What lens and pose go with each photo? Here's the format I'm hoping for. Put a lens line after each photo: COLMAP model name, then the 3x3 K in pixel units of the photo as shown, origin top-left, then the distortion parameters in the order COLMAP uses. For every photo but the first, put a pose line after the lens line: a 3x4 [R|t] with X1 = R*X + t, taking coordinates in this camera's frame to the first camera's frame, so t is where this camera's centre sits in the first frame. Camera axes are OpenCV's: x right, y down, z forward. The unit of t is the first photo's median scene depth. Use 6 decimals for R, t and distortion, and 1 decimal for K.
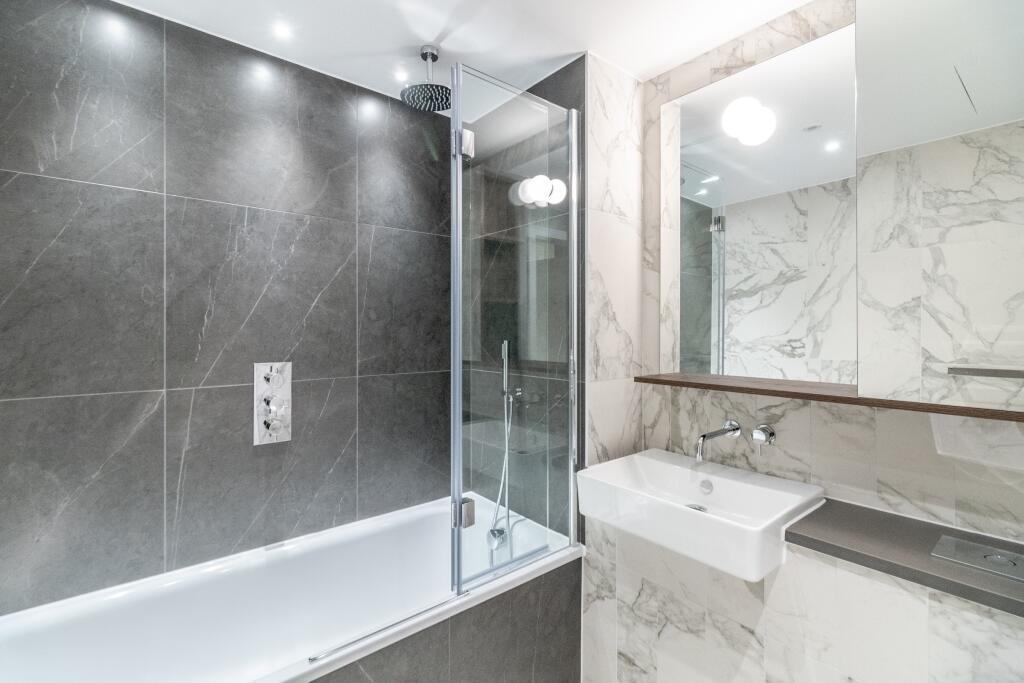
lens RADIAL K [[449.8, 0, 511.5], [0, 449.8, 334.0], [0, 0, 1]] dist [-0.002129, -0.000357]
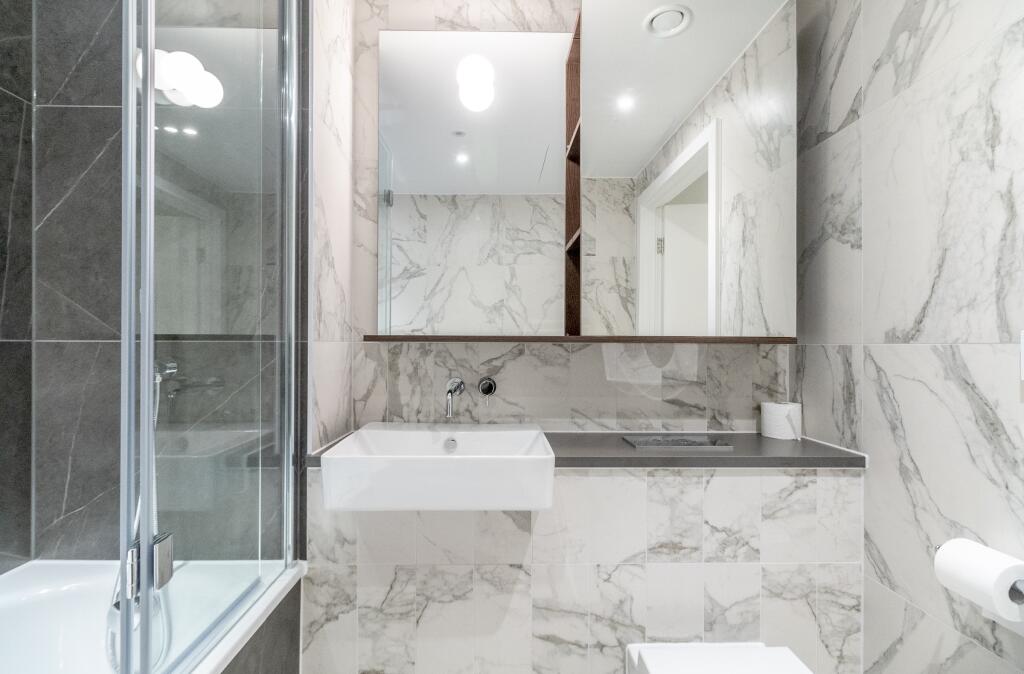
lens RADIAL K [[449.8, 0, 509.9], [0, 449.8, 341.7], [0, 0, 1]] dist [-0.002129, -0.000357]
pose [[0.637252, -0.000057, 0.770656, -0.204195], [0.002917, 0.999993, -0.002338, 0.115231], [-0.770650, 0.003738, 0.637248, 0.273486]]
